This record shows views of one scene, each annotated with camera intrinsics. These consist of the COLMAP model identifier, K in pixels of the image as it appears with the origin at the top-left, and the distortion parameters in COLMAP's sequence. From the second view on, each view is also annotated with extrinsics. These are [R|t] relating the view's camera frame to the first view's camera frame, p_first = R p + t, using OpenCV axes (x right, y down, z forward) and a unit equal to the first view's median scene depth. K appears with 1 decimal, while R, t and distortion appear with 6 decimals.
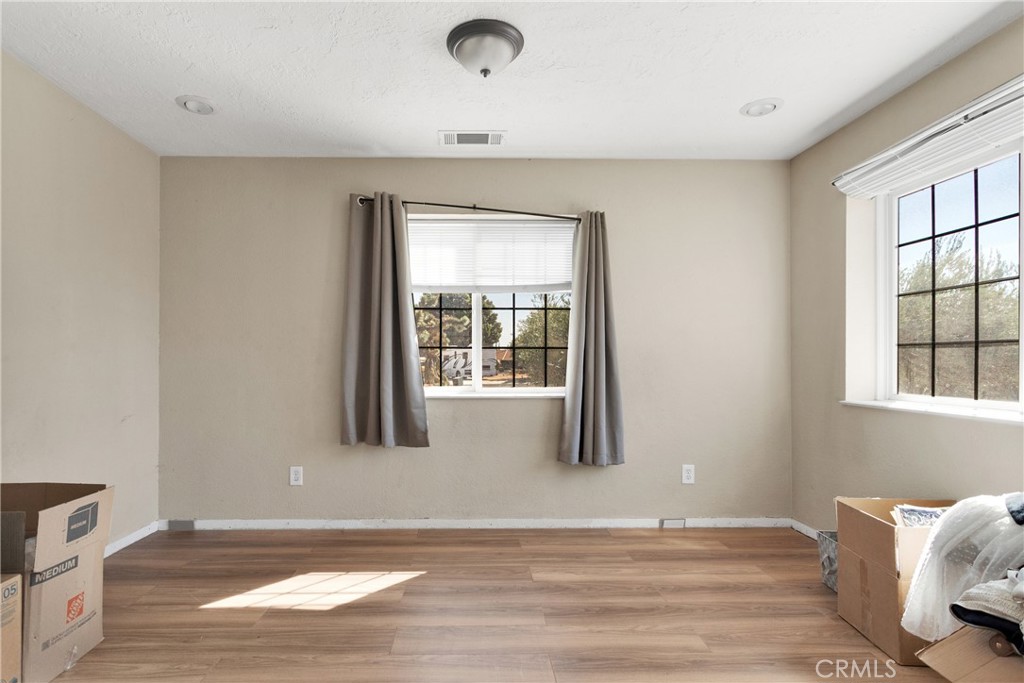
lens RADIAL K [[555.9, 0, 510.0], [0, 555.9, 355.5], [0, 0, 1]] dist [0.026766, -0.000455]
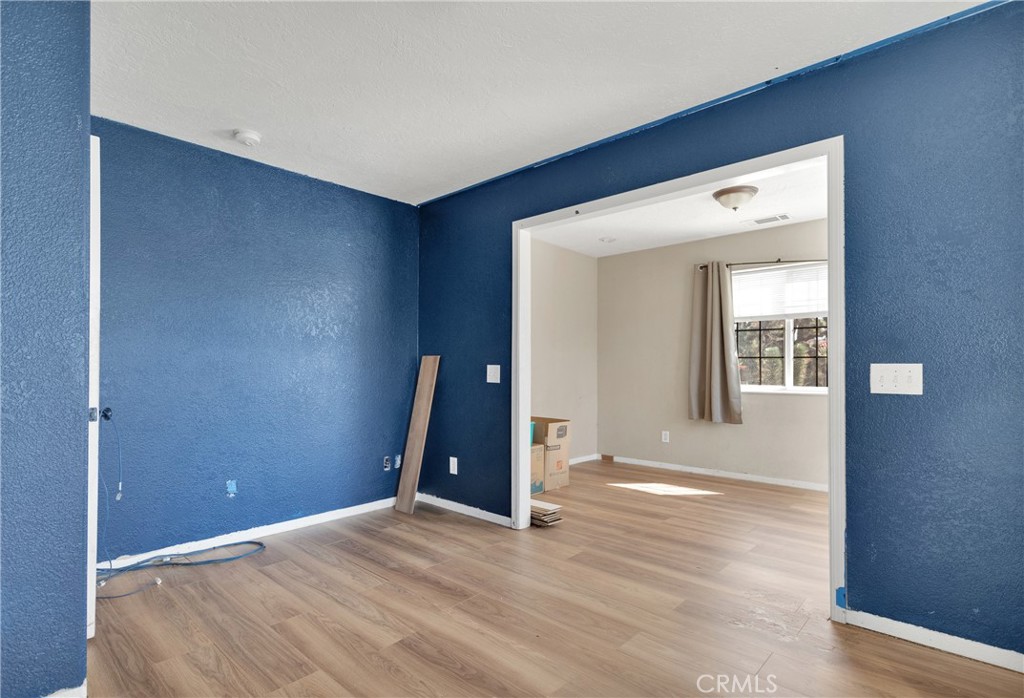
lens RADIAL K [[515.5, 0, 513.7], [0, 515.5, 360.6], [0, 0, 1]] dist [0.000859, 0.000061]
pose [[0.725029, -0.002768, -0.688713, 0.365420], [-0.004290, 0.999954, -0.008535, 0.005396], [0.688705, 0.009143, 0.724984, -0.442014]]
